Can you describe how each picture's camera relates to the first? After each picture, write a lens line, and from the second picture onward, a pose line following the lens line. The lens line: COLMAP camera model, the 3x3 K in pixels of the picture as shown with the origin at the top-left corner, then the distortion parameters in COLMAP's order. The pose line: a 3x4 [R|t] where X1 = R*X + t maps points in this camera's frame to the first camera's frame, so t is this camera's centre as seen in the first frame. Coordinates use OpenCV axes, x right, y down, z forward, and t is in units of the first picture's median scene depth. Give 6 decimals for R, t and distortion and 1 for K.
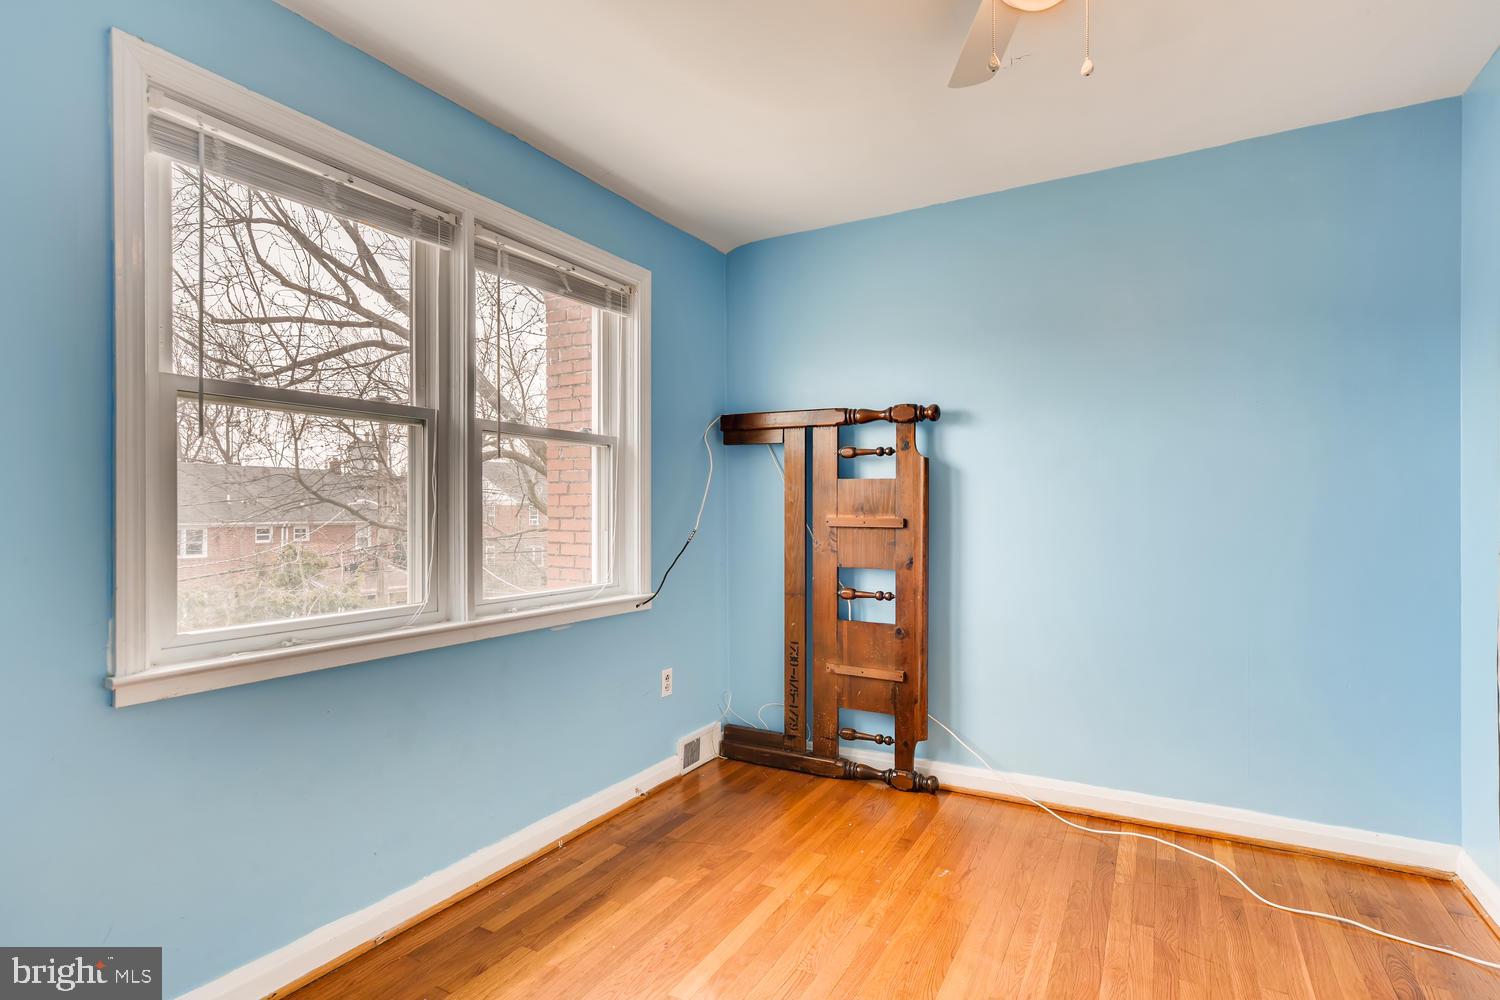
lens RADIAL K [[753.7, 0, 755.4], [0, 753.7, 510.5], [0, 0, 1]] dist [-0.001250, 0.002070]
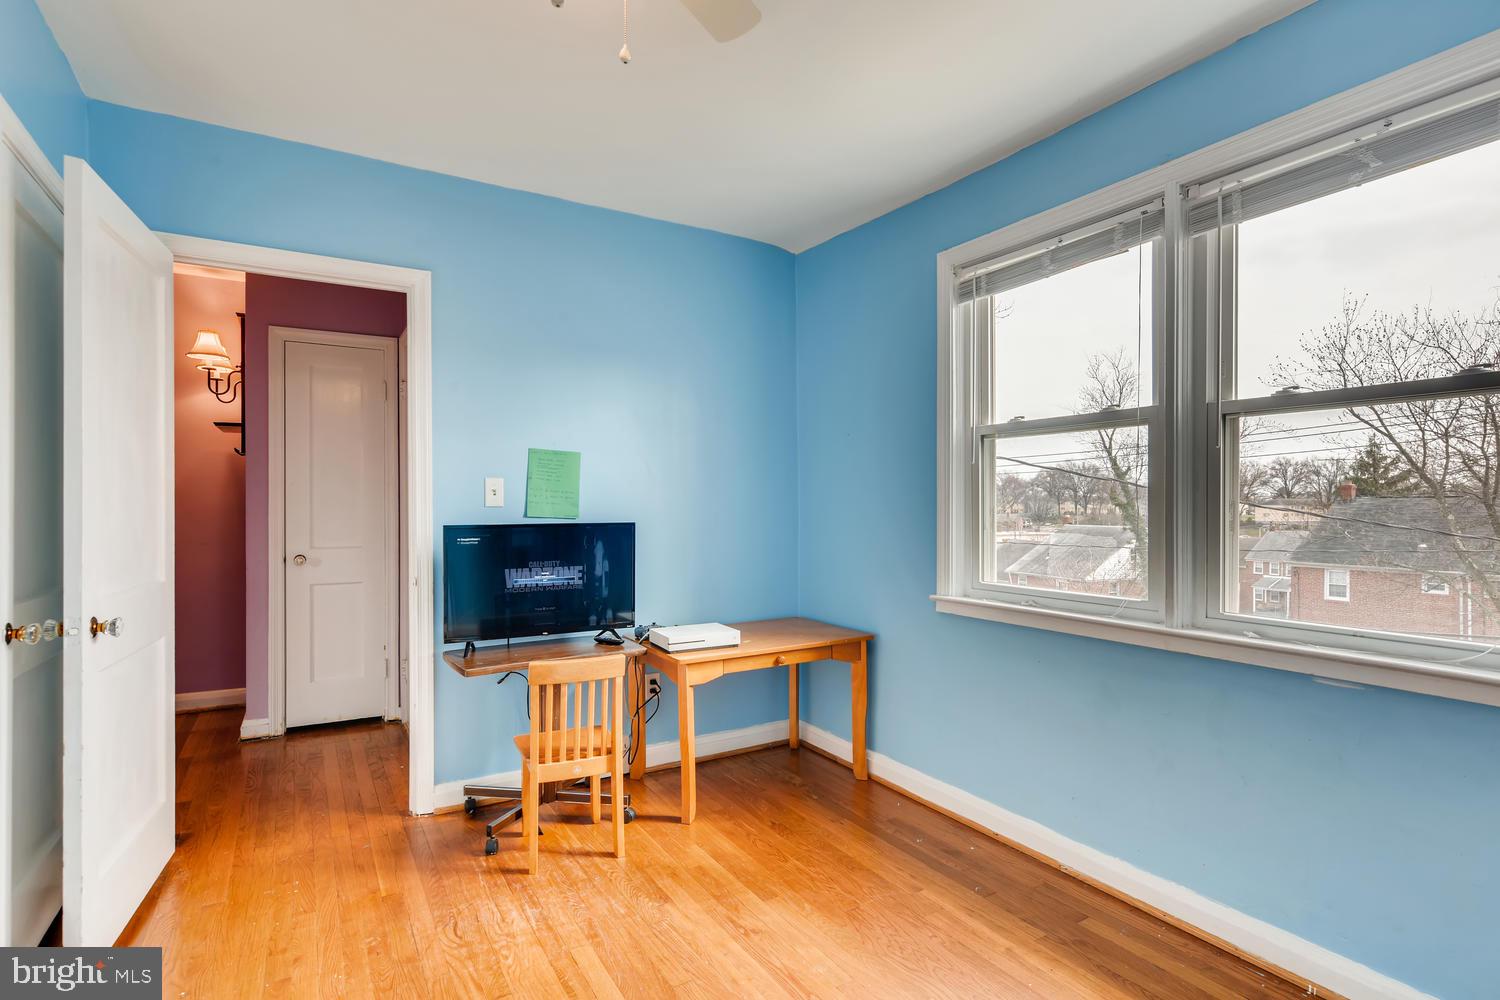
lens RADIAL K [[753.7, 0, 747.8], [0, 753.7, 497.1], [0, 0, 1]] dist [-0.001250, 0.002070]
pose [[-0.512361, 0.001260, -0.858769, 0.709421], [0.007026, 0.999972, -0.002725, -0.016419], [0.858741, -0.007430, -0.512355, 1.074033]]
